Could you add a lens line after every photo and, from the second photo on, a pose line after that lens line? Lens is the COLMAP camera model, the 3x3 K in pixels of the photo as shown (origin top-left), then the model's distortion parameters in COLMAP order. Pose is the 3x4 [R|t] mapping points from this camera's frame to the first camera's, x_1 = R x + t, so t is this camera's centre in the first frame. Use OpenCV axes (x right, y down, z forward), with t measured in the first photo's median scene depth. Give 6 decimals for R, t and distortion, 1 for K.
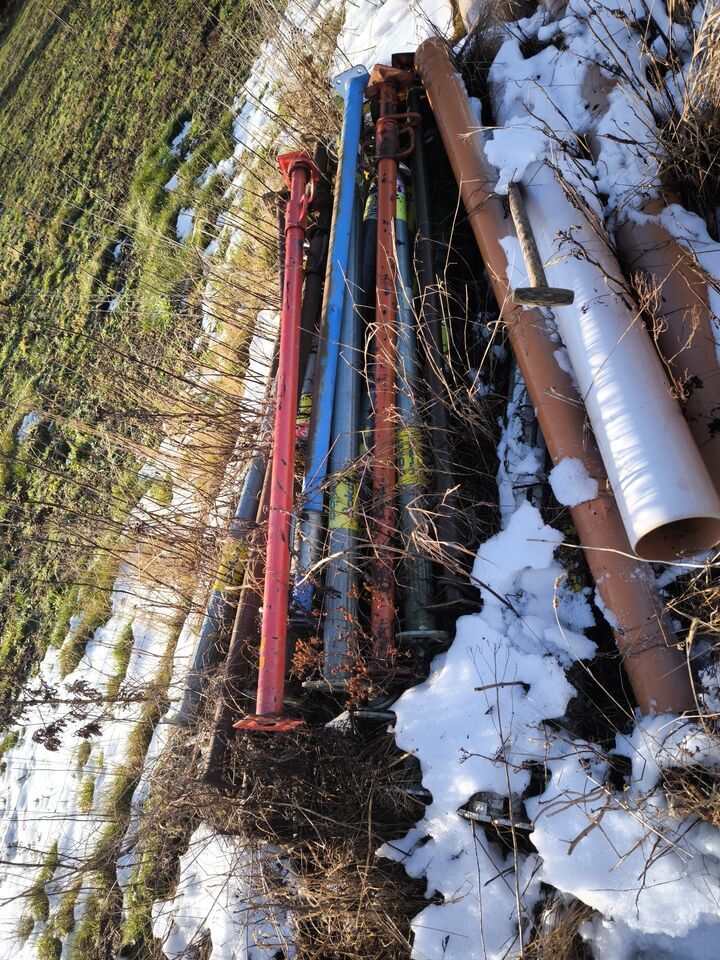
lens RADIAL K [[668.0, 0, 359.2], [0, 668.0, 478.7], [0, 0, 1]] dist [0.053780, -0.039405]
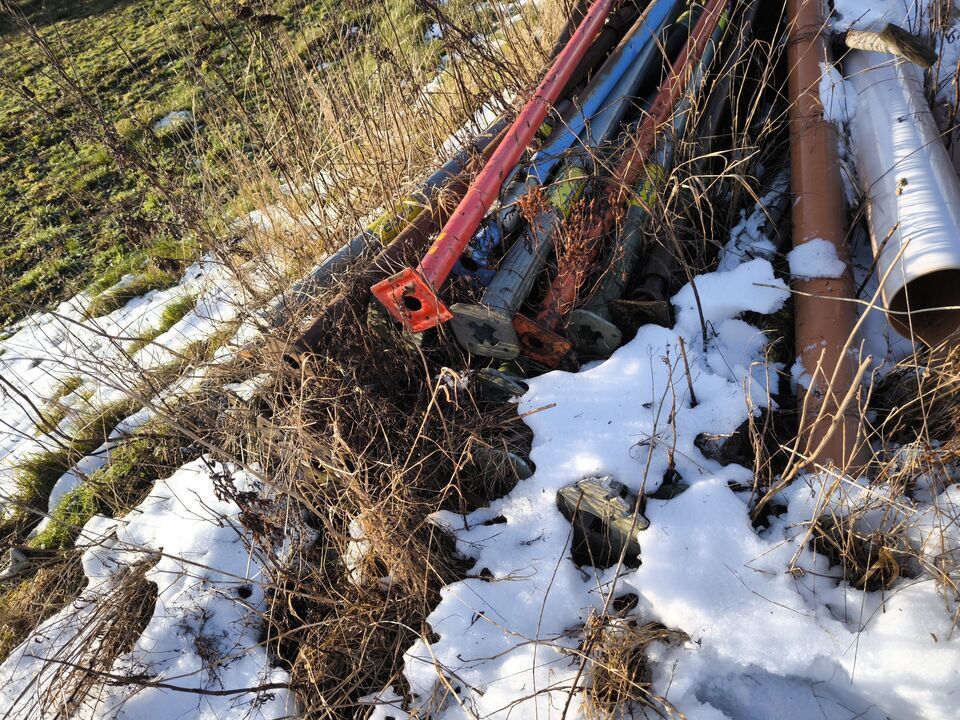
lens RADIAL K [[668.0, 0, 481.9], [0, 668.0, 361.8], [0, 0, 1]] dist [0.053780, -0.039405]
pose [[0.853636, 0.514732, 0.079721, -0.089001], [-0.496265, 0.850215, -0.175656, 0.526298], [-0.158195, 0.110384, 0.981218, 0.146633]]
